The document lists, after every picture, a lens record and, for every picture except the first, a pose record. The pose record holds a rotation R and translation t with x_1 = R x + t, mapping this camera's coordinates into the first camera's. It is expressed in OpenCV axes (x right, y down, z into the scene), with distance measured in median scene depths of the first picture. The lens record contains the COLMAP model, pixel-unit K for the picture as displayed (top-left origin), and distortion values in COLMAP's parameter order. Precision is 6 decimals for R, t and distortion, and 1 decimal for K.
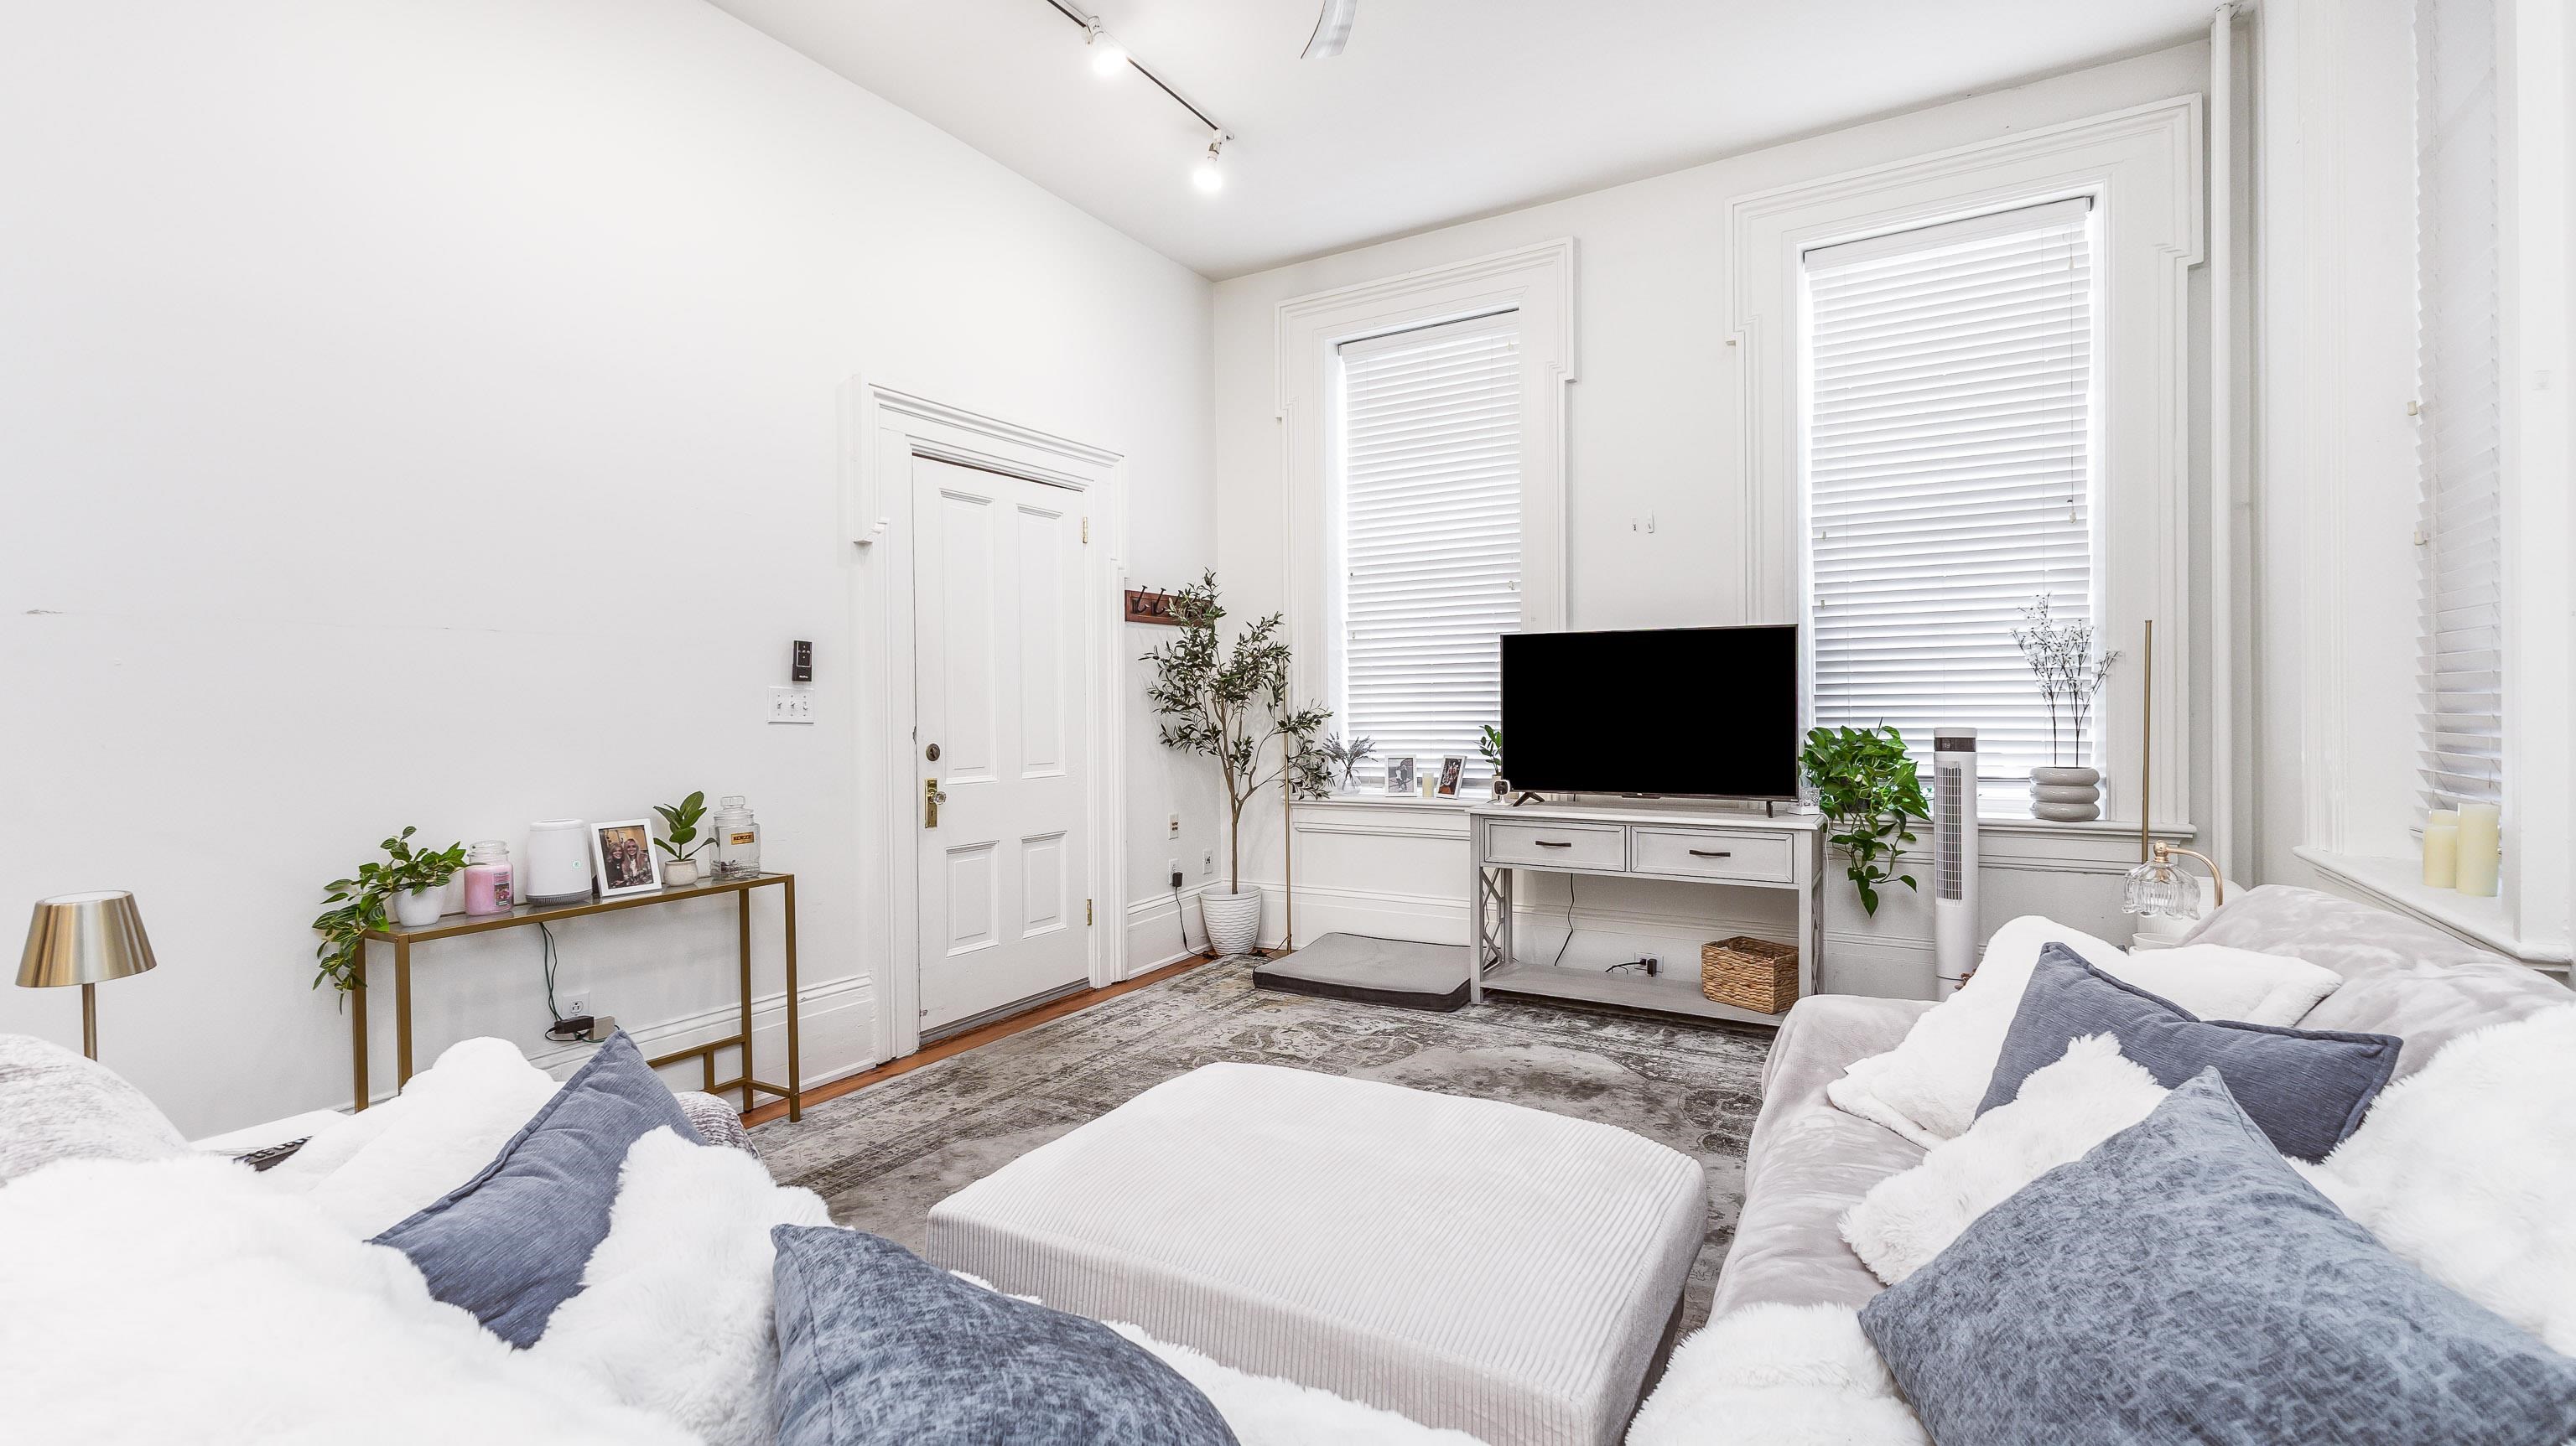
lens RADIAL K [[1132.8, 0, 1286.6], [0, 1132.8, 708.3], [0, 0, 1]] dist [0.020221, -0.006713]
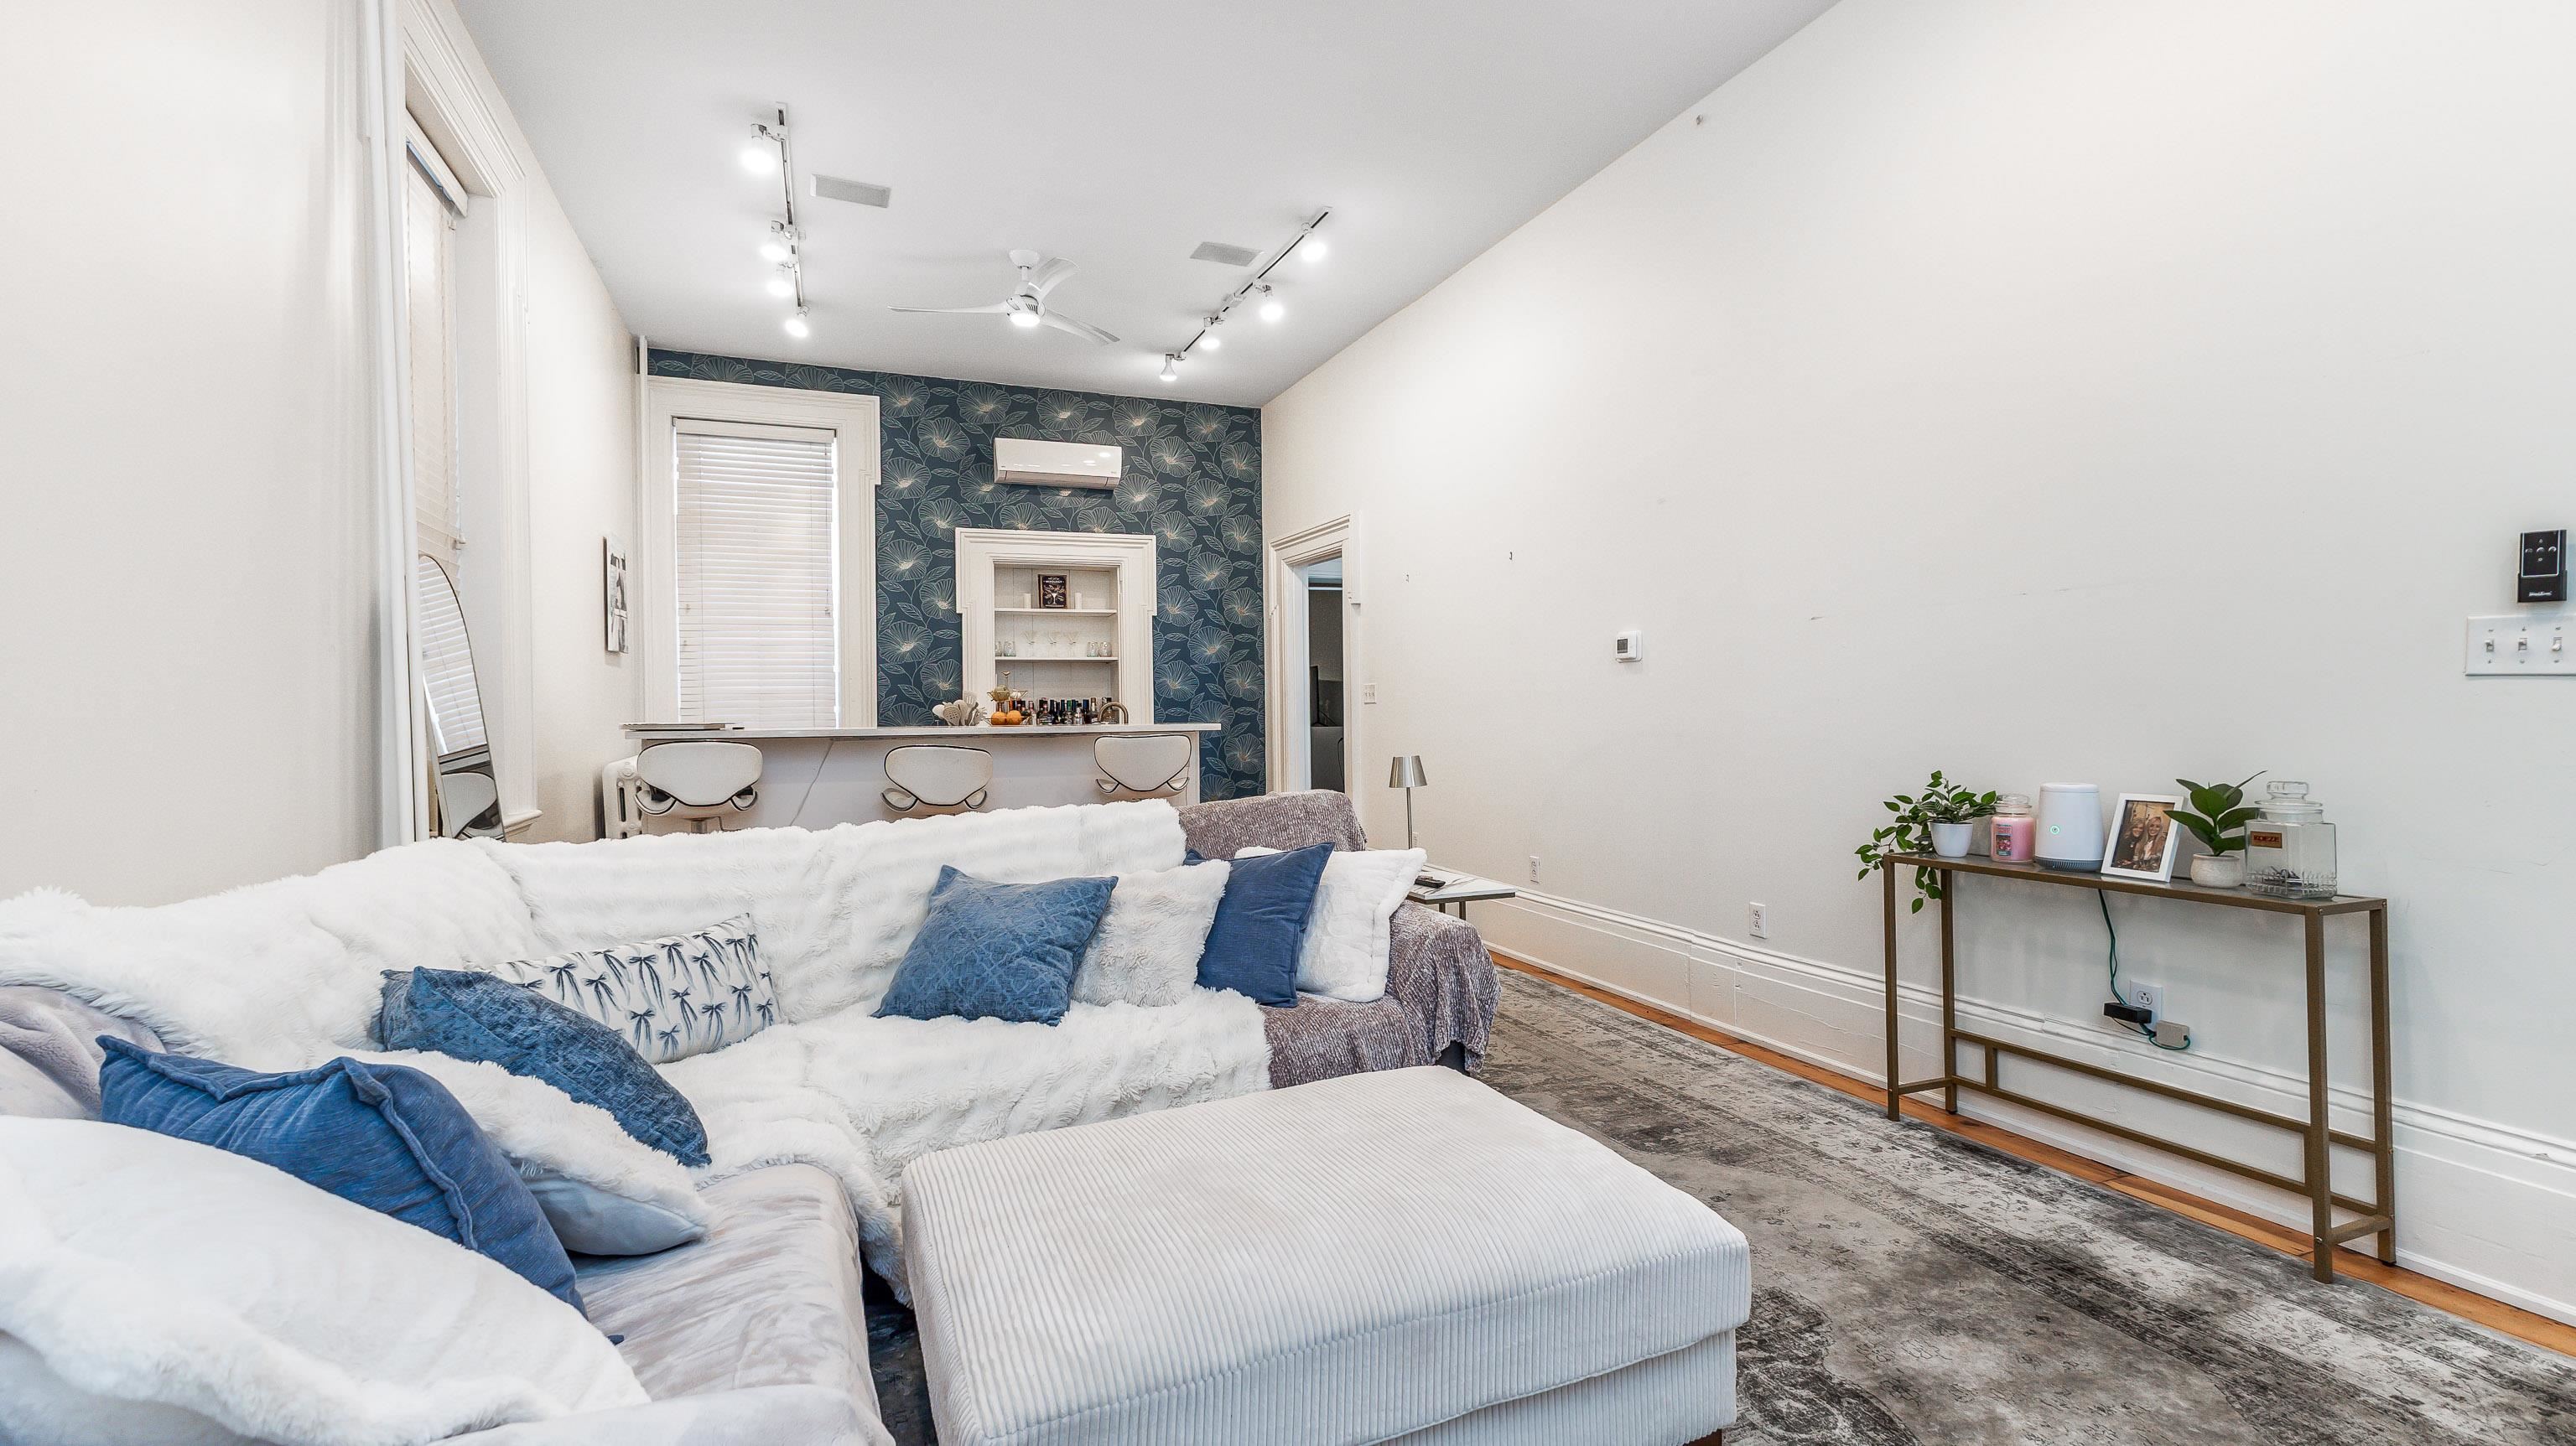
lens RADIAL K [[1132.8, 0, 1286.6], [0, 1132.8, 708.3], [0, 0, 1]] dist [0.020221, -0.006713]
pose [[-0.609219, 0.014843, -0.792863, 0.346667], [0.018619, 0.999817, 0.004411, 0.012532], [0.792783, -0.012075, -0.609384, 0.707388]]
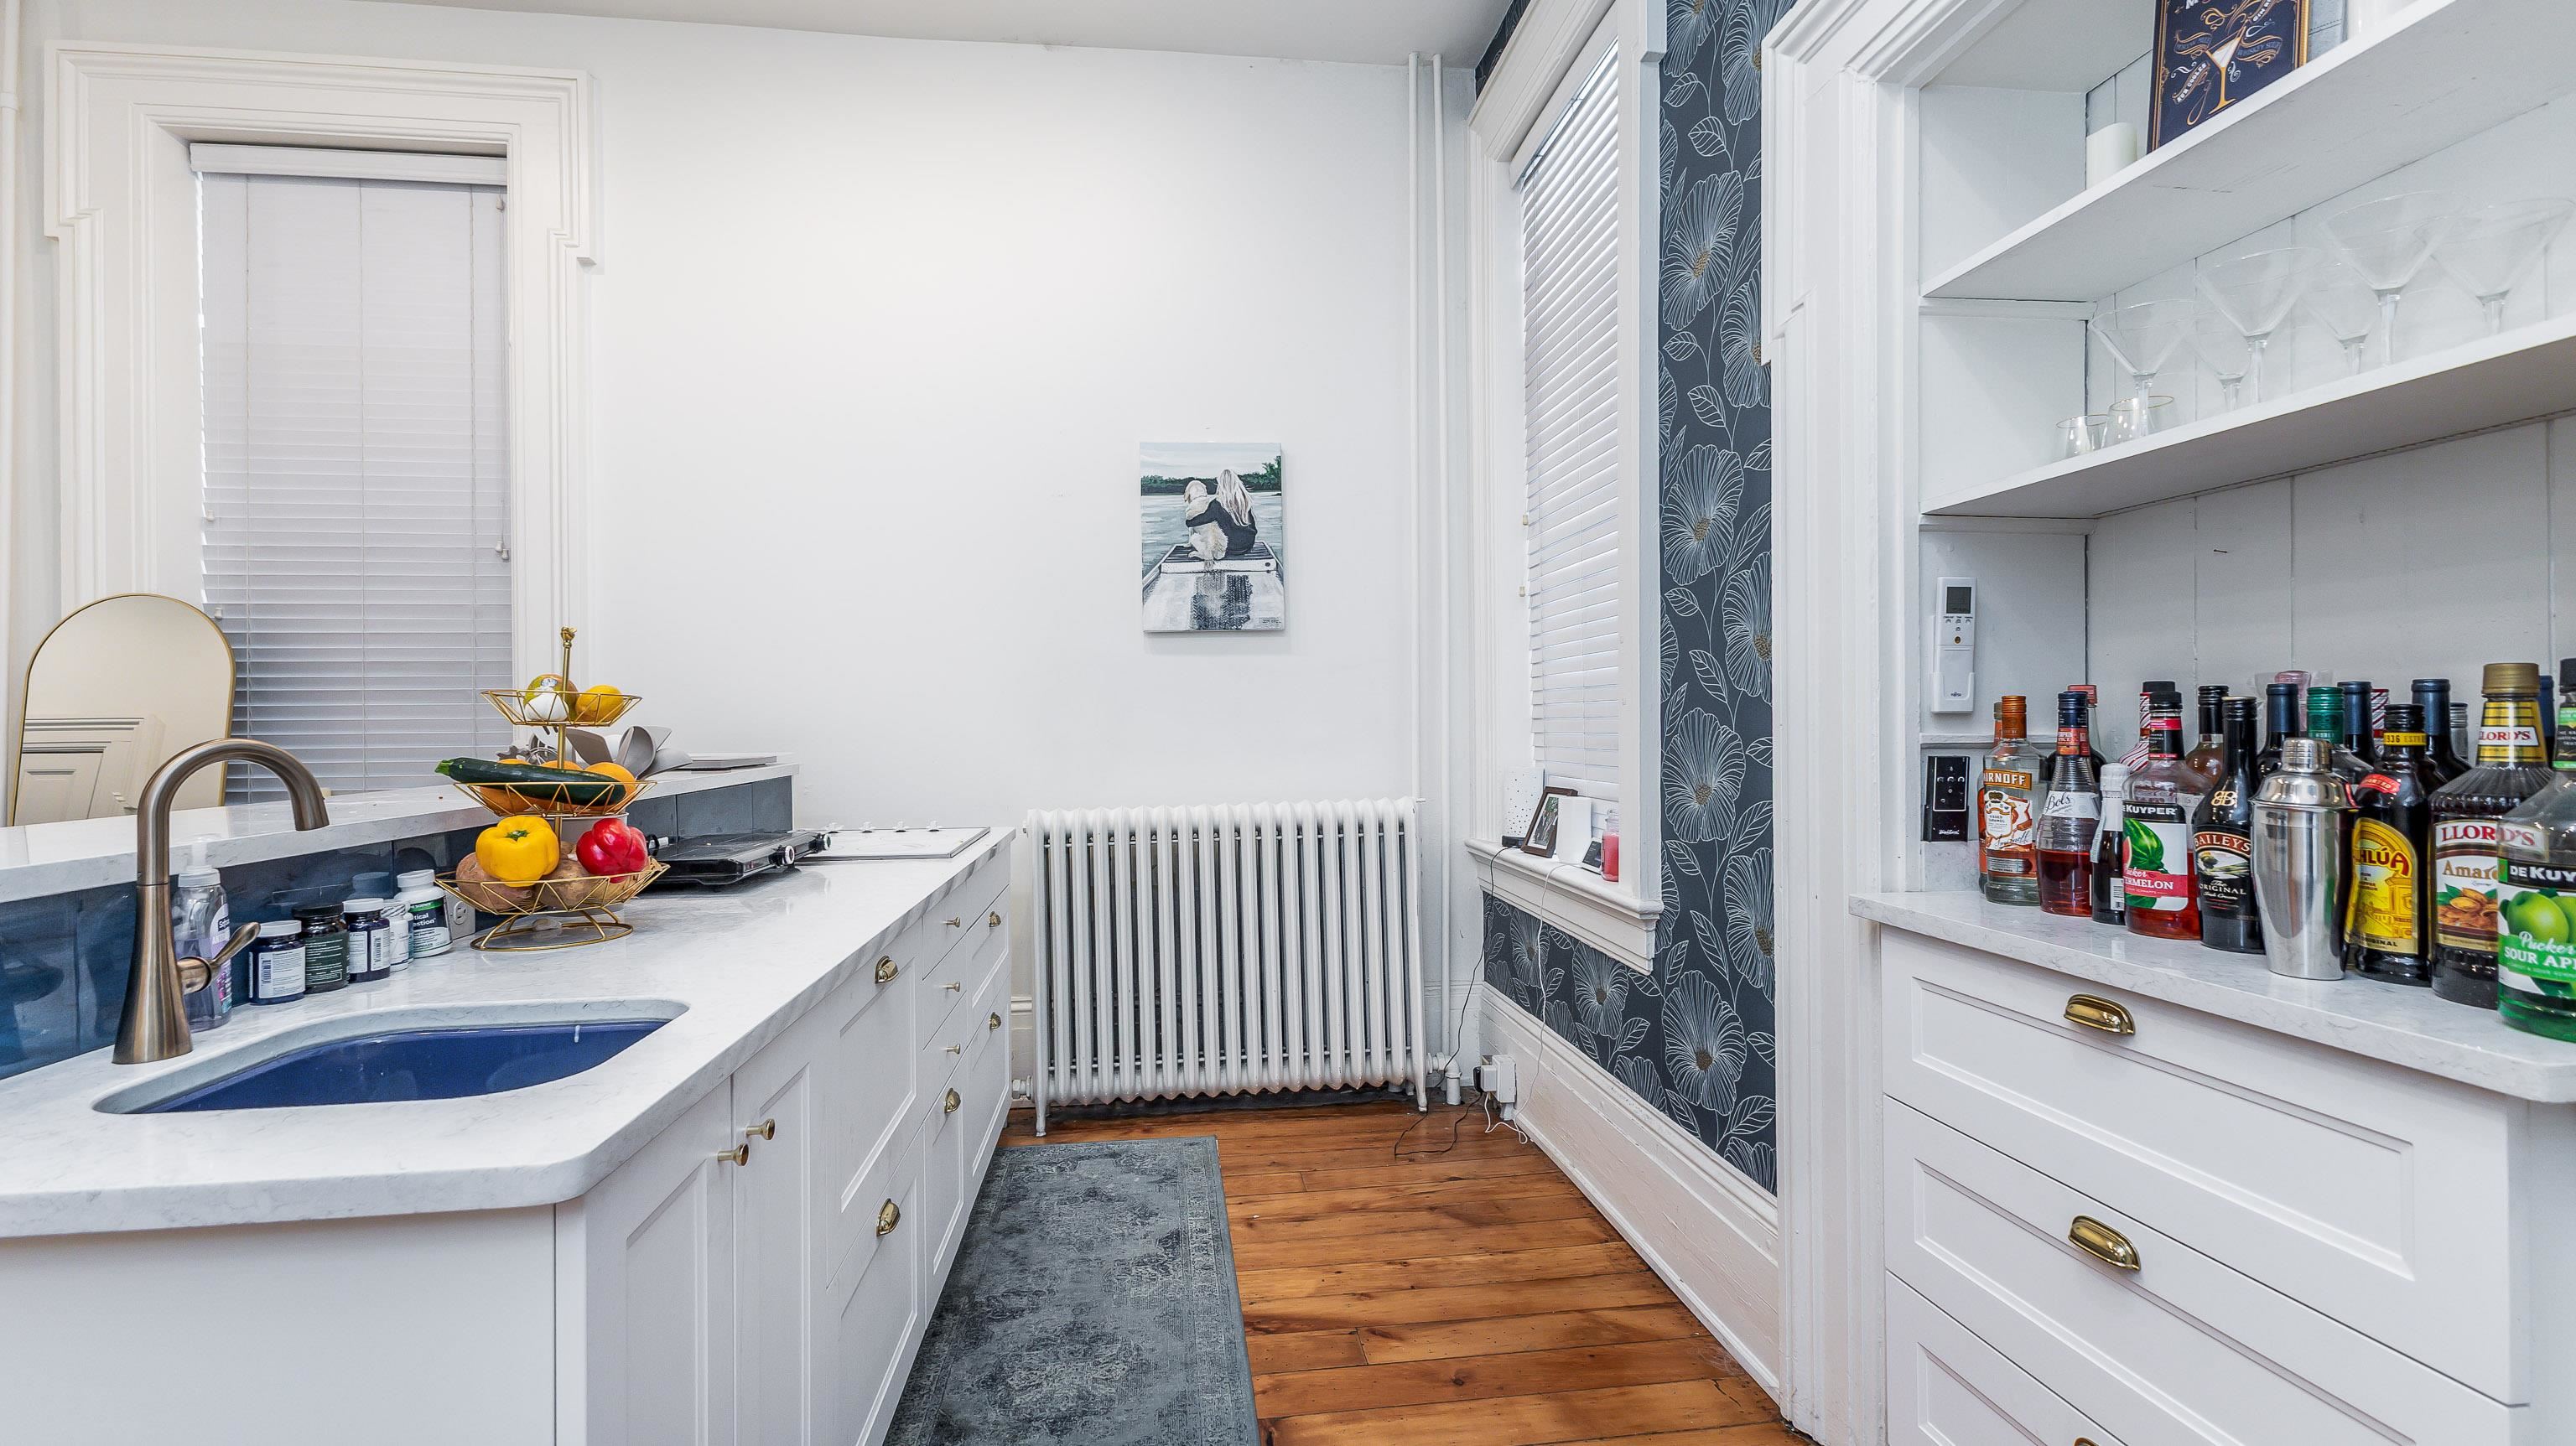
lens RADIAL K [[1132.8, 0, 1286.6], [0, 1132.8, 708.3], [0, 0, 1]] dist [0.020221, -0.006713]
pose [[-0.601760, 0.021579, 0.798386, -0.949650], [0.013443, 0.999767, -0.016889, 0.007904], [-0.798564, 0.000569, -0.601910, -0.301712]]
